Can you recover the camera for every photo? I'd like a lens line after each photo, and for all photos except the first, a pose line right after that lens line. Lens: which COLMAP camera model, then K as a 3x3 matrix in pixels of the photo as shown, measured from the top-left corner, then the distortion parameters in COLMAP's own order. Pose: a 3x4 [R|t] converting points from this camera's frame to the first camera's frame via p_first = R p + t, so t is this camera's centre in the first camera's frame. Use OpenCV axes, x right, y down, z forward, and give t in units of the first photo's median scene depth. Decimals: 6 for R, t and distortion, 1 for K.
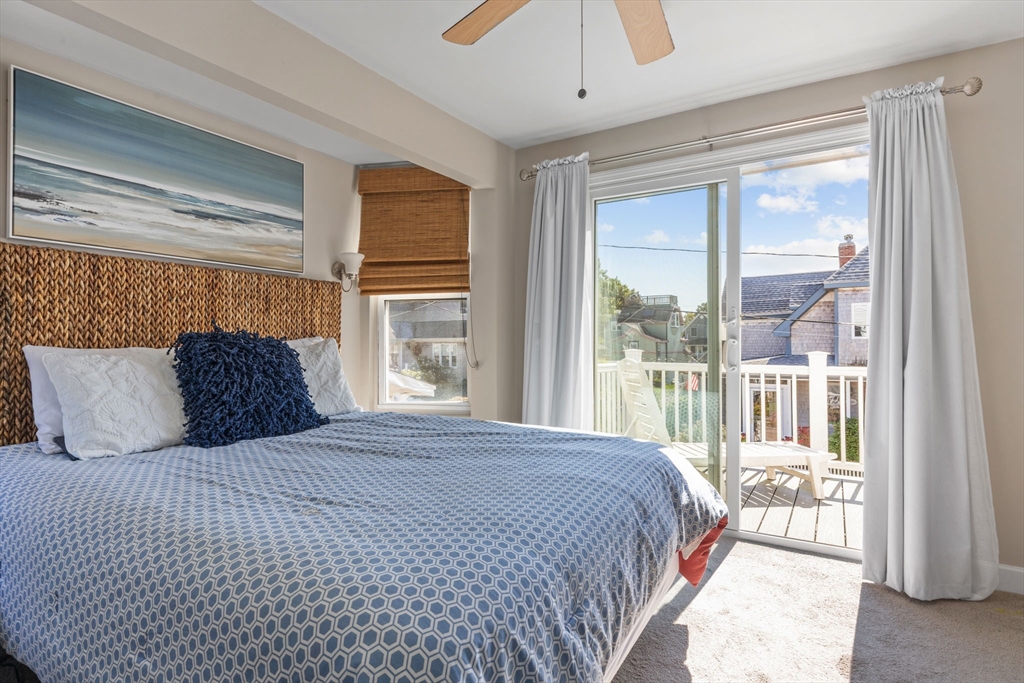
lens RADIAL K [[525.4, 0, 513.0], [0, 525.4, 342.4], [0, 0, 1]] dist [-0.010196, 0.000801]
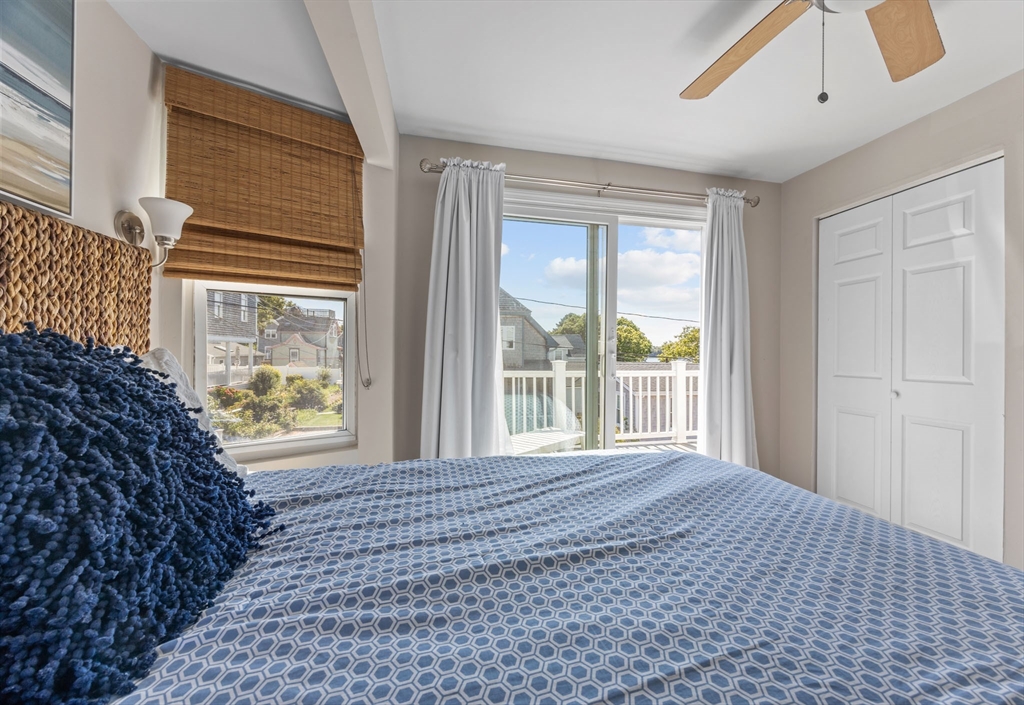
lens RADIAL K [[407.0, 0, 516.6], [0, 407.0, 350.2], [0, 0, 1]] dist [-0.000690, 0.000154]
pose [[0.699381, 0.007858, 0.714706, -0.367259], [-0.009426, 0.999954, -0.001770, -0.009351], [-0.714687, -0.005499, 0.699423, 0.420820]]
